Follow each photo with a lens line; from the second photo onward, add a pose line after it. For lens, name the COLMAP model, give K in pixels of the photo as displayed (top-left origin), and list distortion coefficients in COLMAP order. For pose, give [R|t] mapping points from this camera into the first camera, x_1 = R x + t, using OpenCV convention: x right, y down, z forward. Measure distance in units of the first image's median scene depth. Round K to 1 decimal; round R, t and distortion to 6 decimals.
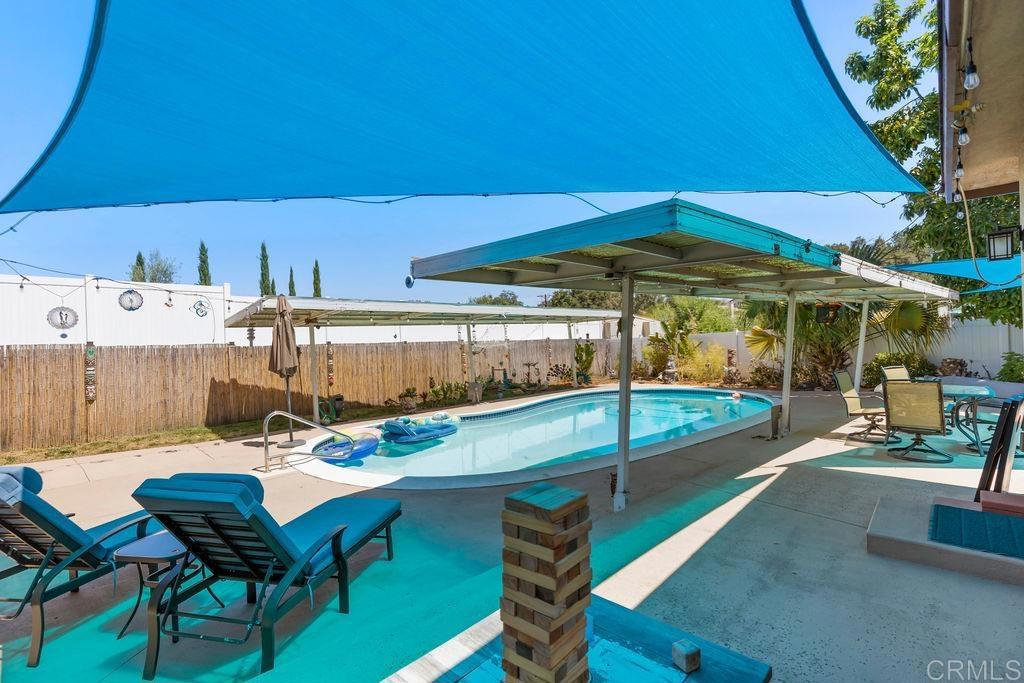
lens RADIAL K [[476.7, 0, 513.7], [0, 476.7, 334.8], [0, 0, 1]] dist [0.004598, -0.000406]
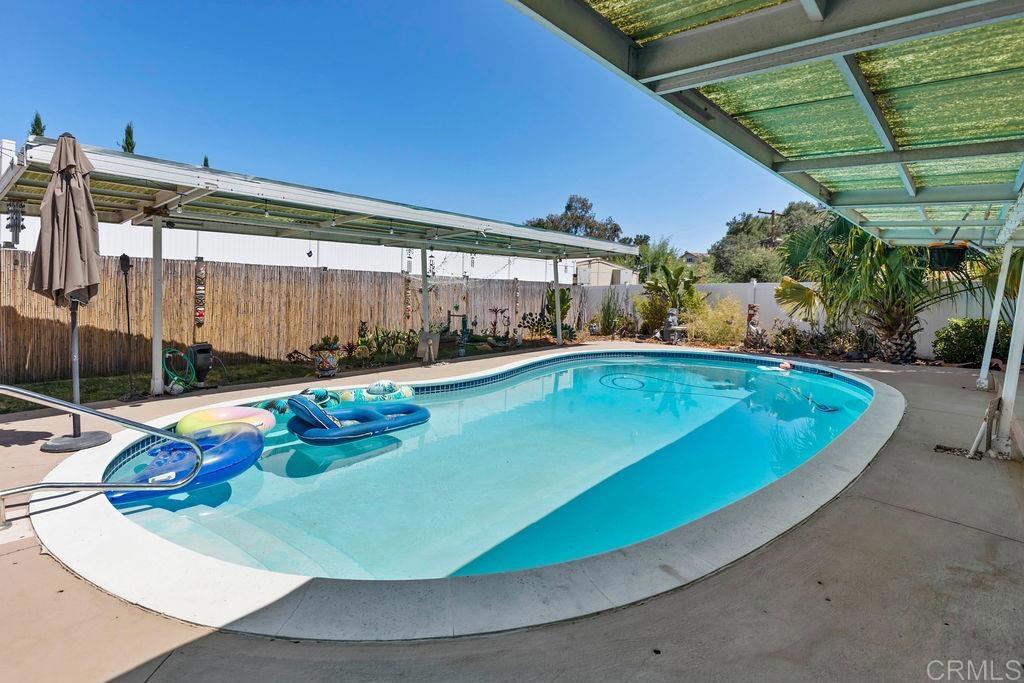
lens RADIAL K [[514.5, 0, 513.8], [0, 514.5, 287.5], [0, 0, 1]] dist [0.002453, -0.000620]
pose [[0.989562, 0.056988, 0.132358, -0.061391], [-0.058293, 0.998281, 0.006001, 0.025181], [-0.131789, -0.013654, 0.991184, 0.257983]]
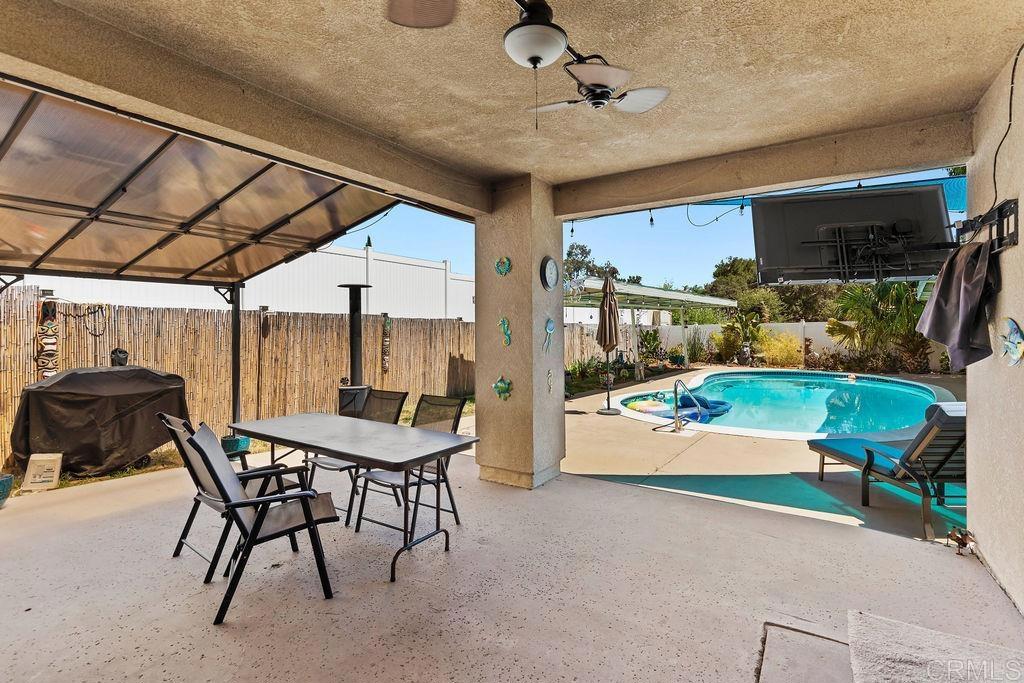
lens RADIAL K [[476.7, 0, 504.4], [0, 476.7, 331.8], [0, 0, 1]] dist [0.004598, -0.000406]
pose [[0.988218, 0.026648, 0.150714, -0.540169], [-0.030124, 0.999329, 0.020826, 0.017563], [-0.150057, -0.025121, 0.988358, -0.025597]]
